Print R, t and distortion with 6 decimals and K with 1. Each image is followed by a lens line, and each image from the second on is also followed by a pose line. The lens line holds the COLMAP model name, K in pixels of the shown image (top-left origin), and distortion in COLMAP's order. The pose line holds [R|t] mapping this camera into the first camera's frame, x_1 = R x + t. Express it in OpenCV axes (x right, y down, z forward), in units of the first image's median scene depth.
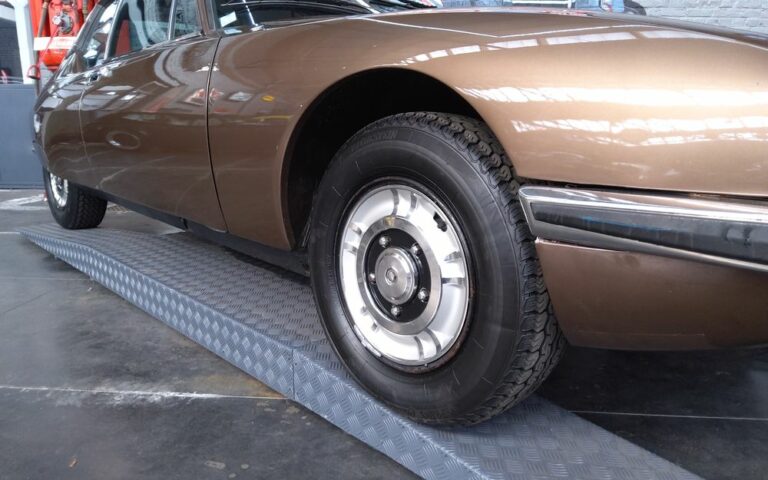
lens RADIAL K [[573.1, 0, 386.7], [0, 573.1, 251.1], [0, 0, 1]] dist [0.055504, -0.099004]
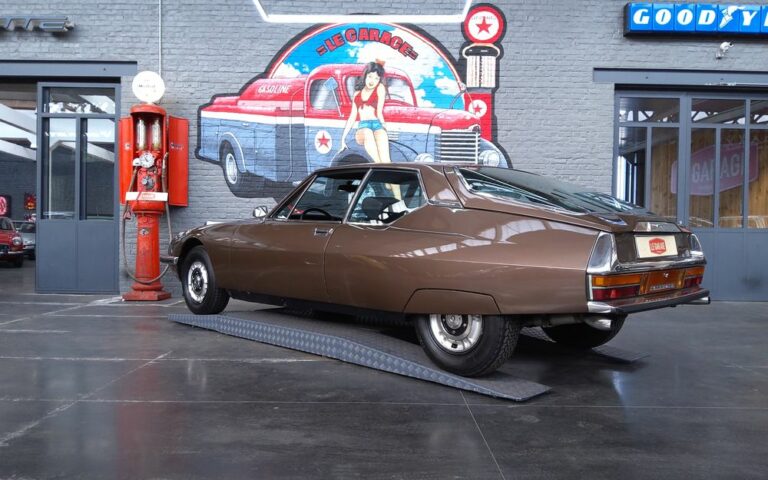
lens RADIAL K [[573.1, 0, 386.0], [0, 573.1, 254.8], [0, 0, 1]] dist [0.055504, -0.099004]
pose [[0.996565, 0.006845, 0.082526, -0.250266], [0.009898, 0.979588, -0.200773, 0.400790], [-0.082216, 0.200900, 0.976156, -2.011929]]
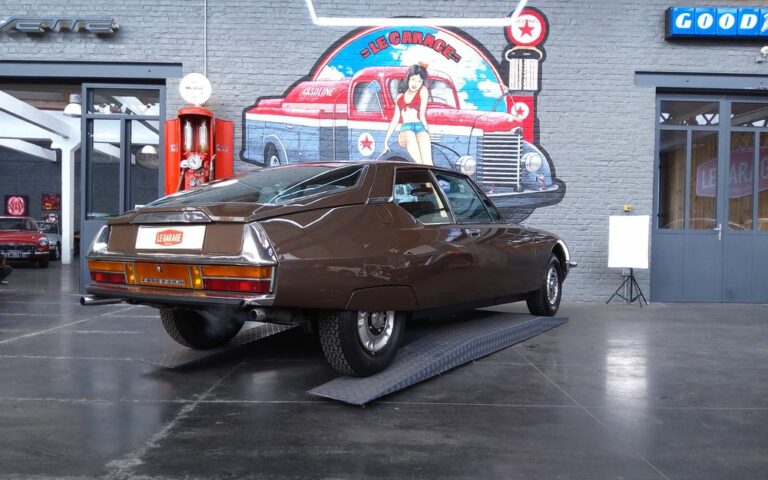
lens RADIAL K [[573.1, 0, 385.6], [0, 573.1, 253.9], [0, 0, 1]] dist [0.055504, -0.099004]
pose [[0.996601, 0.009559, 0.081826, -0.745844], [0.007261, 0.979186, -0.202835, 0.391317], [-0.082061, 0.202740, 0.975788, -2.012551]]
